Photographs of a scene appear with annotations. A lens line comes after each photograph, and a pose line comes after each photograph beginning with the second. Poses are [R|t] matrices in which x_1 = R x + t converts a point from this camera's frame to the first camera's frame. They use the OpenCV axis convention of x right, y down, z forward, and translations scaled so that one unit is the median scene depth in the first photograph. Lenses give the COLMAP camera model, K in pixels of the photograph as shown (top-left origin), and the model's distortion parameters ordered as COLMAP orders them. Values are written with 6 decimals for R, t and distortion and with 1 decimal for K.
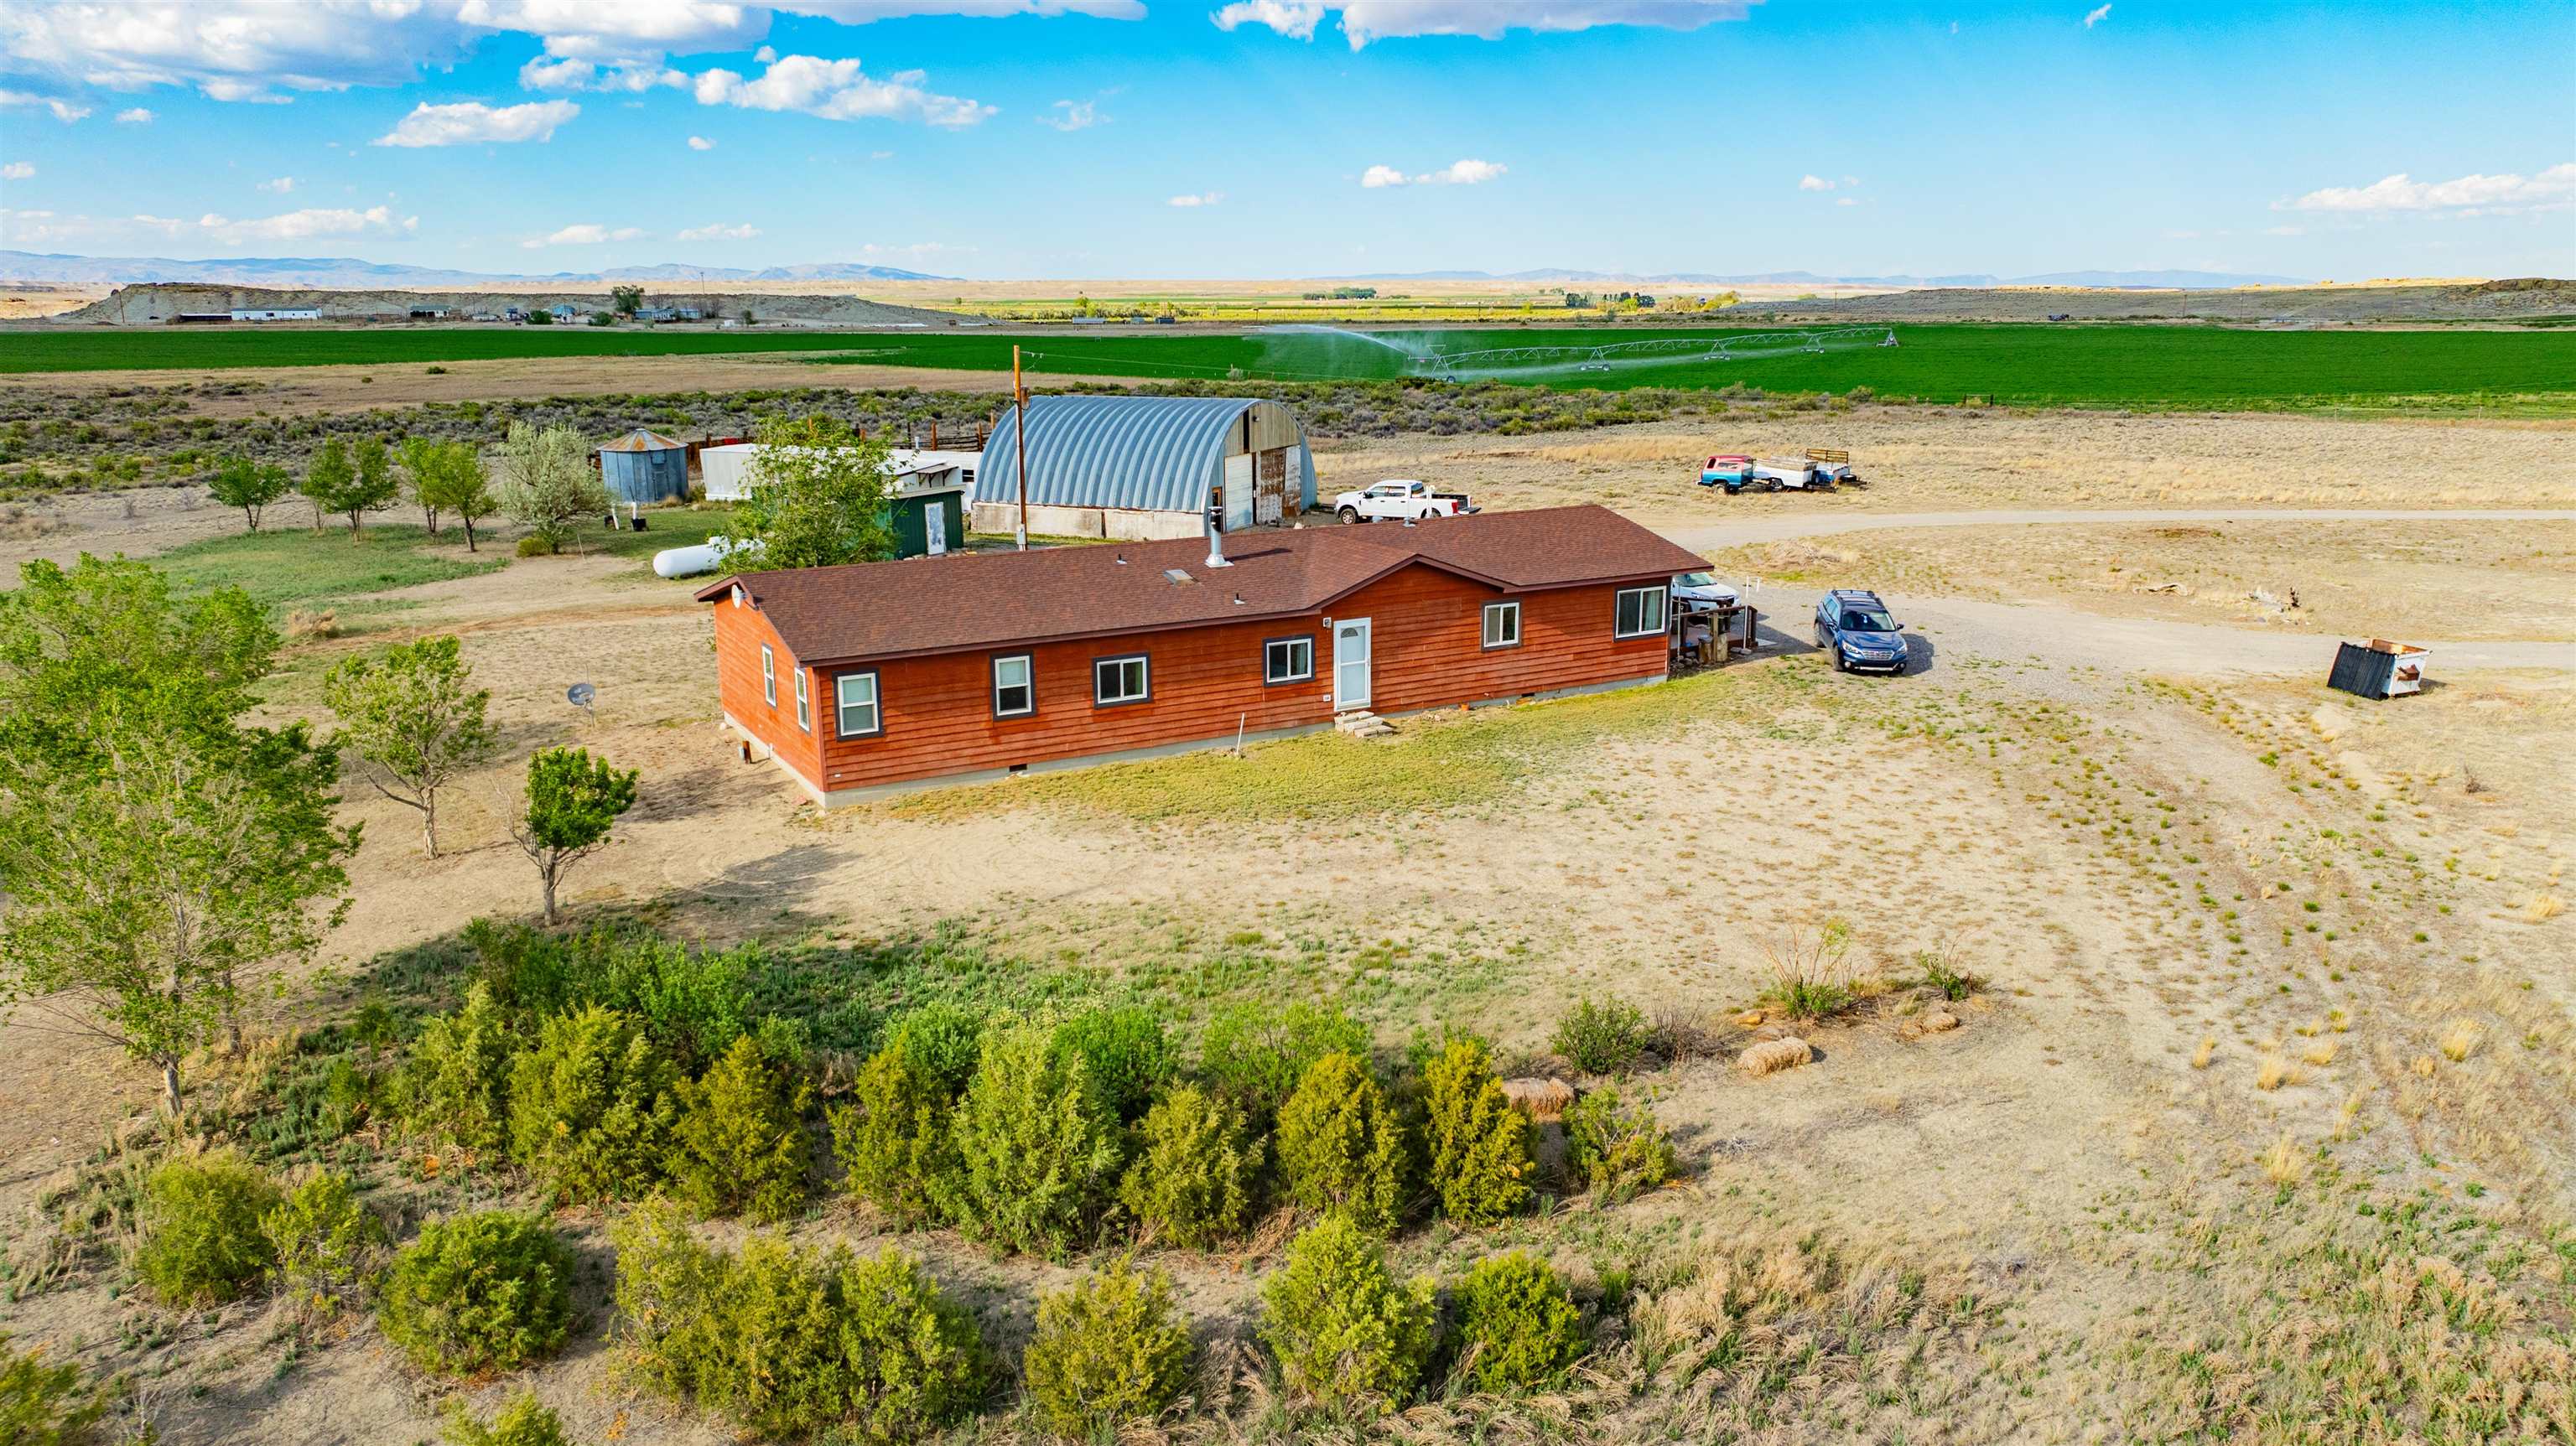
lens RADIAL K [[1815.6, 0, 1288.0], [0, 1815.6, 723.0], [0, 0, 1]] dist [-0.020905, -0.001212]
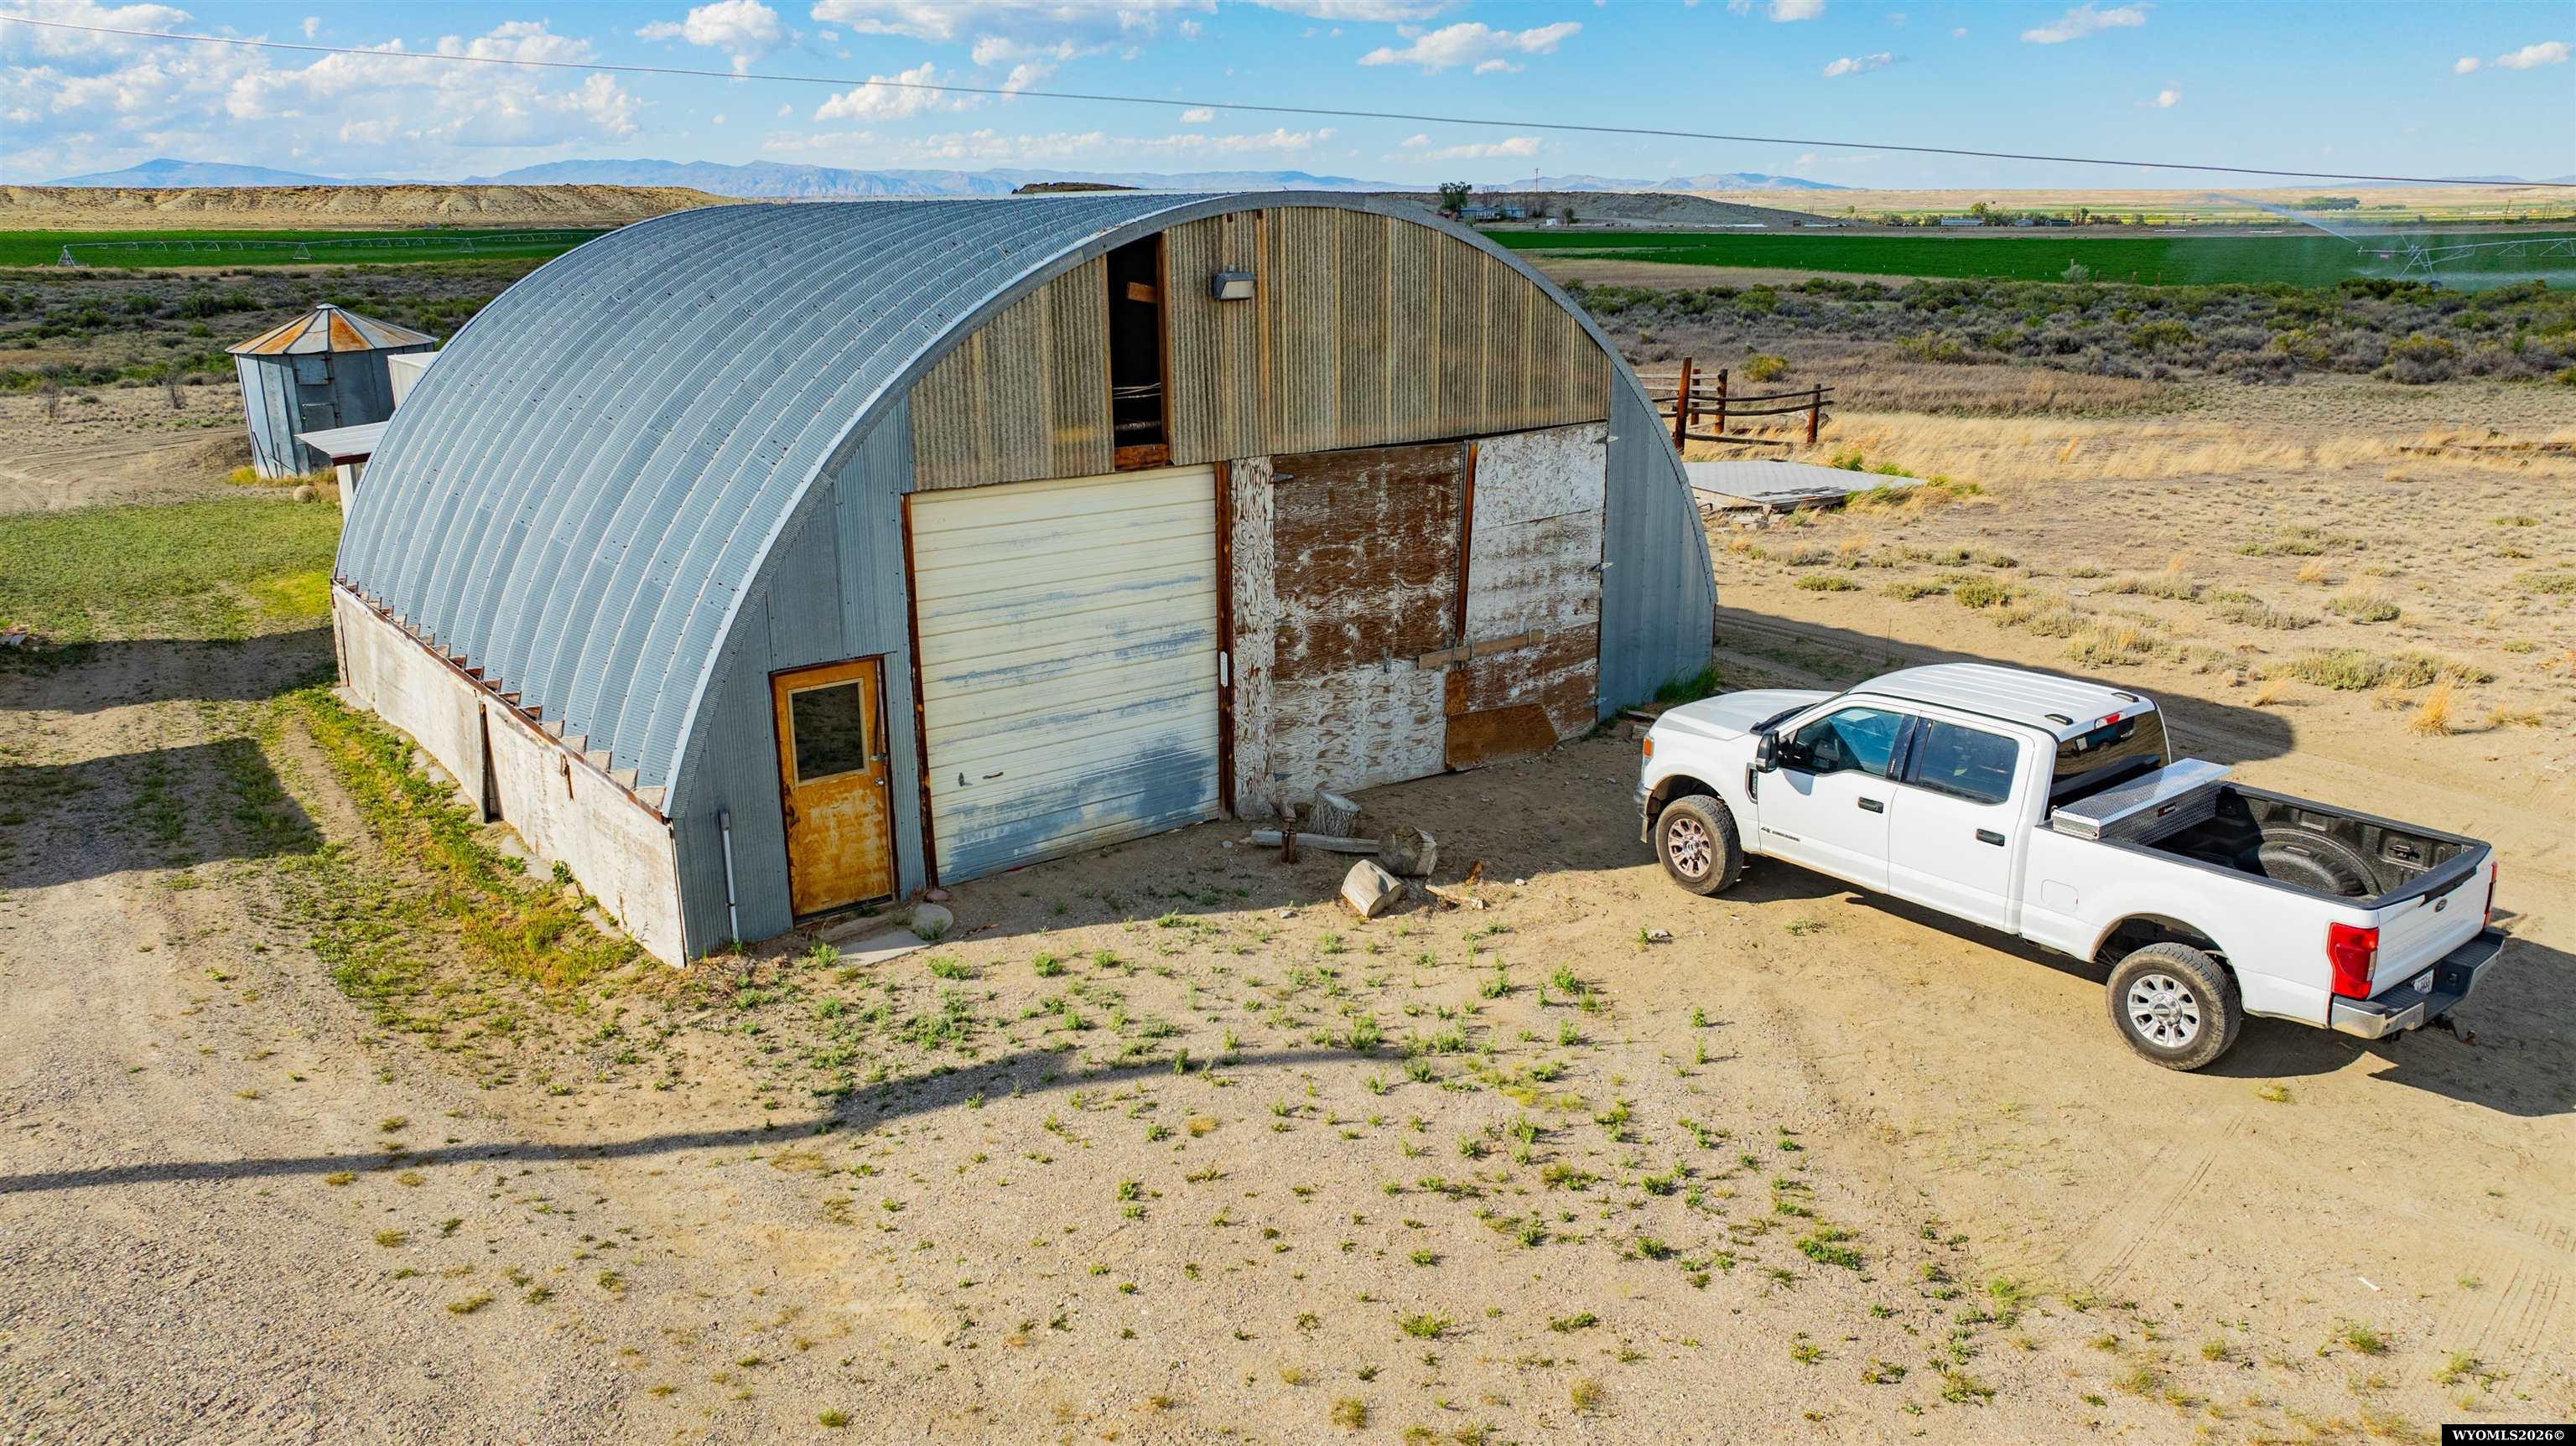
lens RADIAL K [[1815.6, 0, 1288.0], [0, 1815.6, 723.0], [0, 0, 1]] dist [-0.020905, -0.001212]
pose [[0.889981, 0.122605, -0.439206, 0.038351], [-0.102453, 0.992314, 0.069401, -0.067873], [0.444339, -0.016767, 0.895702, 0.414892]]
